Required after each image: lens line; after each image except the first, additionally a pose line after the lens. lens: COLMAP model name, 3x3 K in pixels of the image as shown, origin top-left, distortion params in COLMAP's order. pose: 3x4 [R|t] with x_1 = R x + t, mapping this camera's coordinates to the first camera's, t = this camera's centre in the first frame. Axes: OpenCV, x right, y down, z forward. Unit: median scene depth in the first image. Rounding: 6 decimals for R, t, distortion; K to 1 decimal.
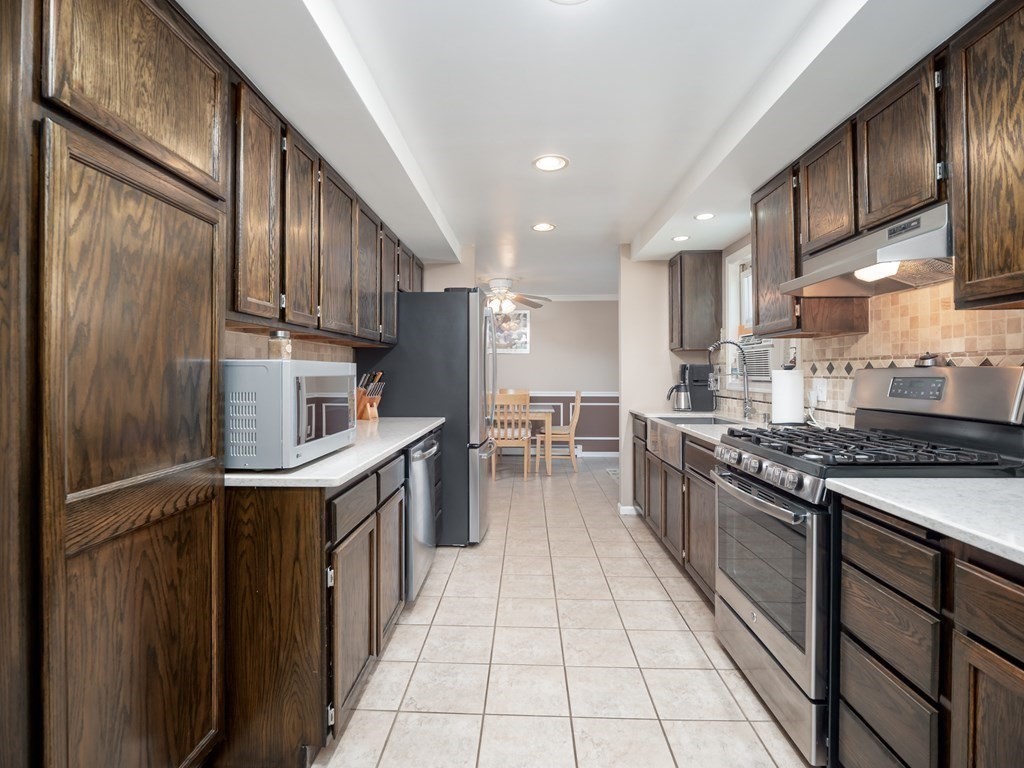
lens RADIAL K [[518.6, 0, 510.2], [0, 518.6, 372.6], [0, 0, 1]] dist [0.001219, -0.000013]
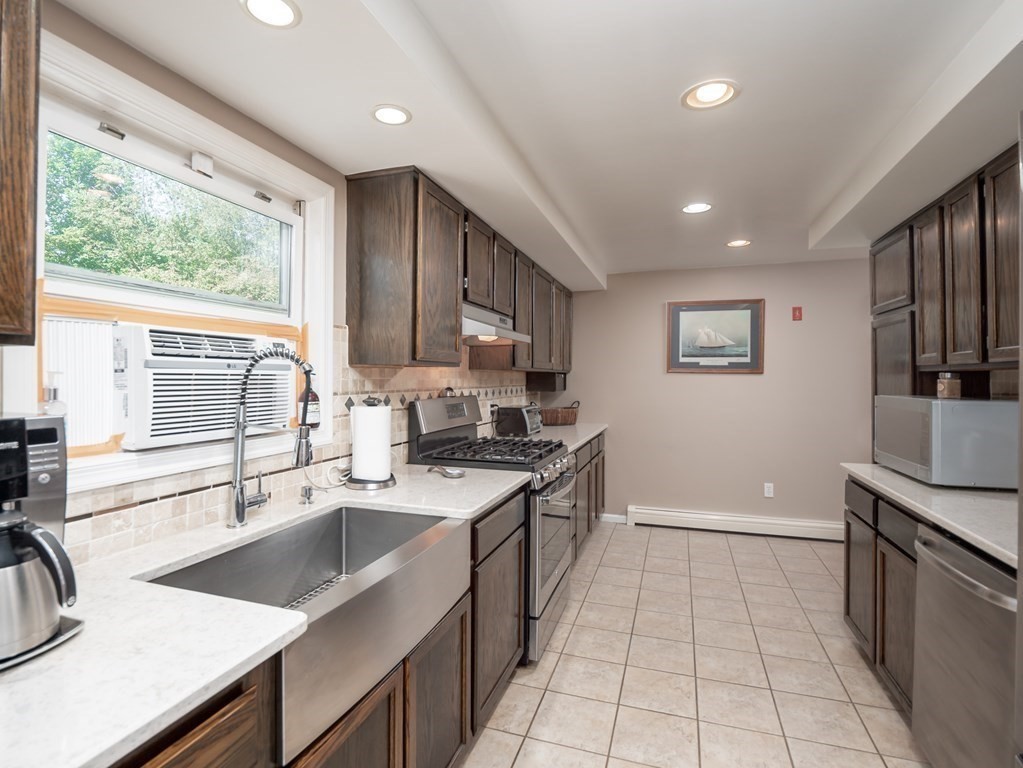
lens RADIAL K [[518.1, 0, 509.7], [0, 518.1, 372.7], [0, 0, 1]] dist [0.001219, -0.000013]
pose [[-0.959777, -0.001143, 0.280761, 0.152987], [-0.004284, 0.999935, -0.010576, -0.053010], [-0.280730, -0.011353, -0.959719, 1.899535]]
